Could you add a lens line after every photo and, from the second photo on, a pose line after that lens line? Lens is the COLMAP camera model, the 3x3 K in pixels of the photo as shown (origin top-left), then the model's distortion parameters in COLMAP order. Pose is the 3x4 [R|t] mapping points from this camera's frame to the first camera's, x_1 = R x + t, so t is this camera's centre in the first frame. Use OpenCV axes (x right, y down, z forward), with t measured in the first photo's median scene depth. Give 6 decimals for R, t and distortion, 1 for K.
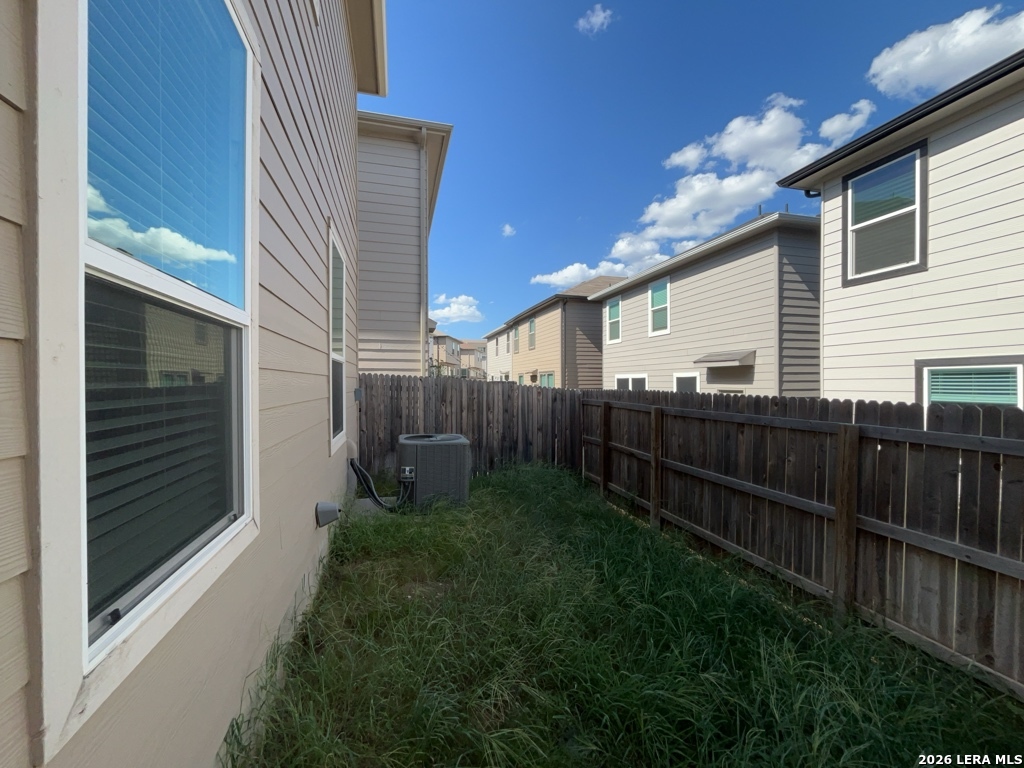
lens RADIAL K [[413.4, 0, 517.2], [0, 413.4, 383.6], [0, 0, 1]] dist [-0.002877, 0.000173]
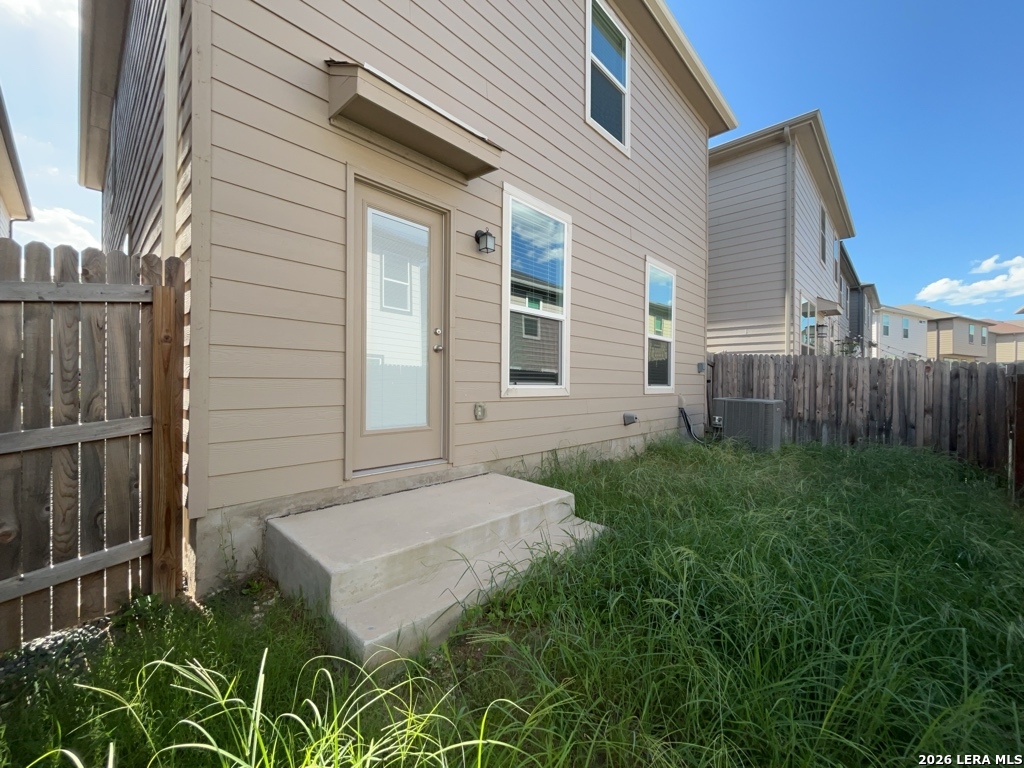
lens RADIAL K [[413.4, 0, 513.0], [0, 413.4, 384.1], [0, 0, 1]] dist [-0.002877, 0.000173]
pose [[0.504162, 0.007530, -0.863576, 0.359613], [-0.014454, 0.999895, 0.000280, 0.067988], [0.863488, 0.012341, 0.504218, -0.162266]]
